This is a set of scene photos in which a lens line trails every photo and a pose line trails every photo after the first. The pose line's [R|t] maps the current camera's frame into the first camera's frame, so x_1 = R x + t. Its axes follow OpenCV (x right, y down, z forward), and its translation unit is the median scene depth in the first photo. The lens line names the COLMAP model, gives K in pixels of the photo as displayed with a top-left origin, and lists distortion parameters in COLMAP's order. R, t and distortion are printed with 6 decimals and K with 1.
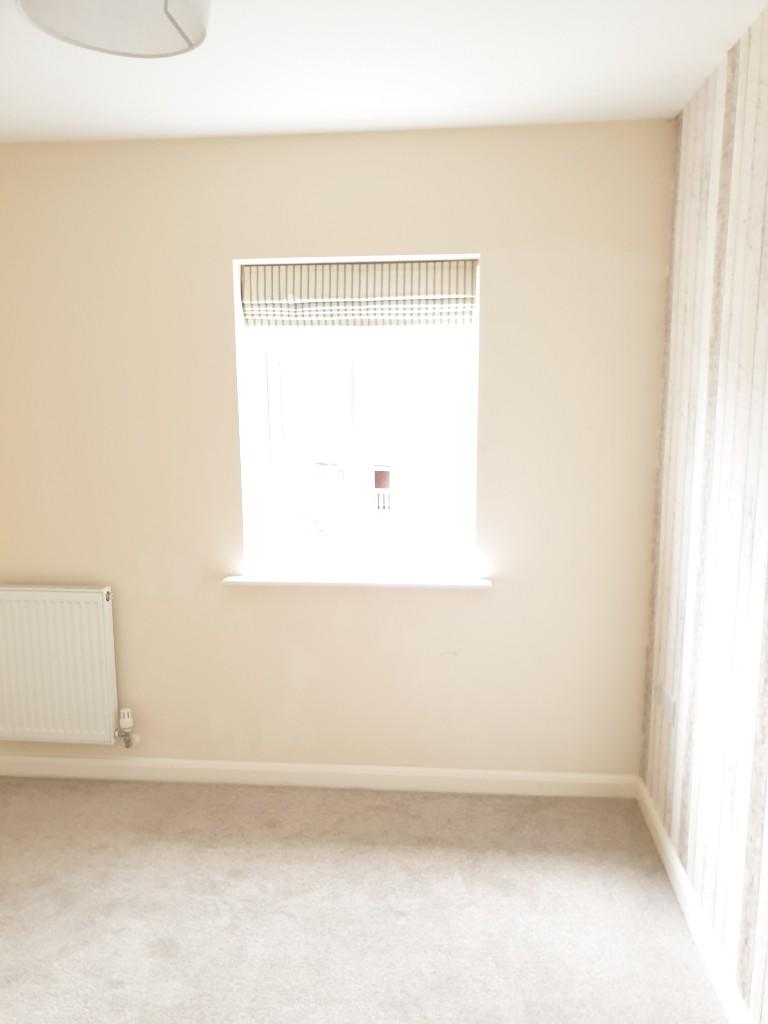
lens RADIAL K [[847.0, 0, 384.0], [0, 847.0, 512.0], [0, 0, 1]] dist [0.058306, 0.001144]
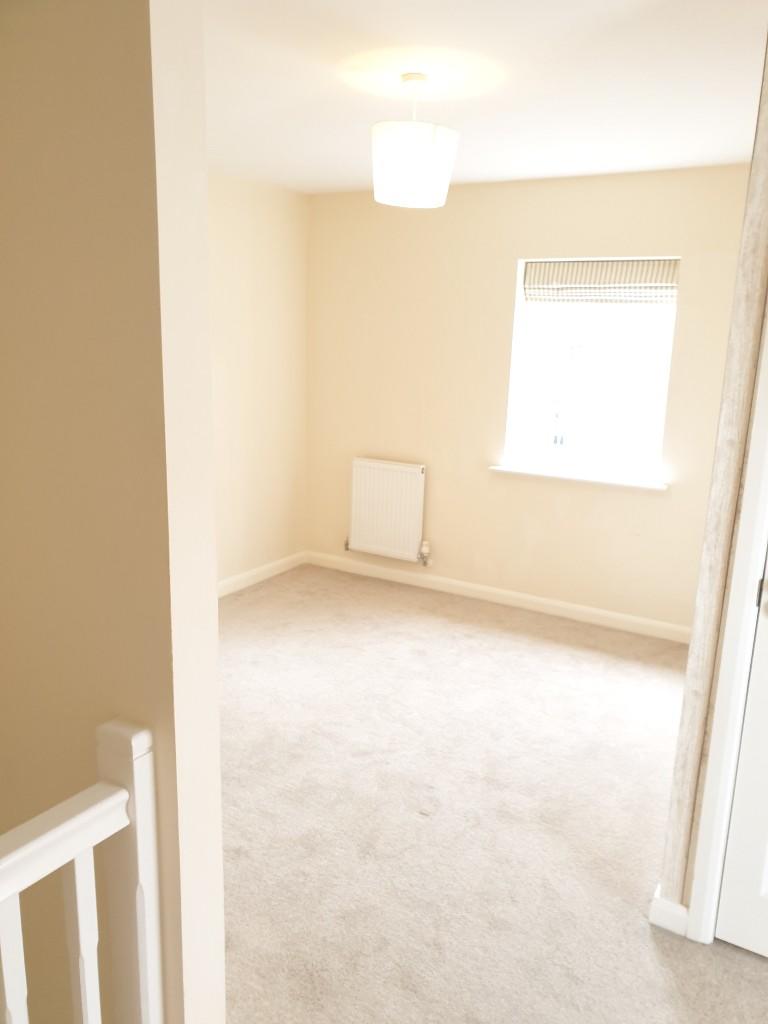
lens RADIAL K [[817.5, 0, 381.2], [0, 817.5, 524.0], [0, 0, 1]] dist [-0.035987, 0.062056]
pose [[0.896875, 0.133998, -0.421497, 0.275750], [-0.107775, 0.990487, 0.085559, 0.077158], [0.428952, -0.031308, 0.902784, -0.438065]]
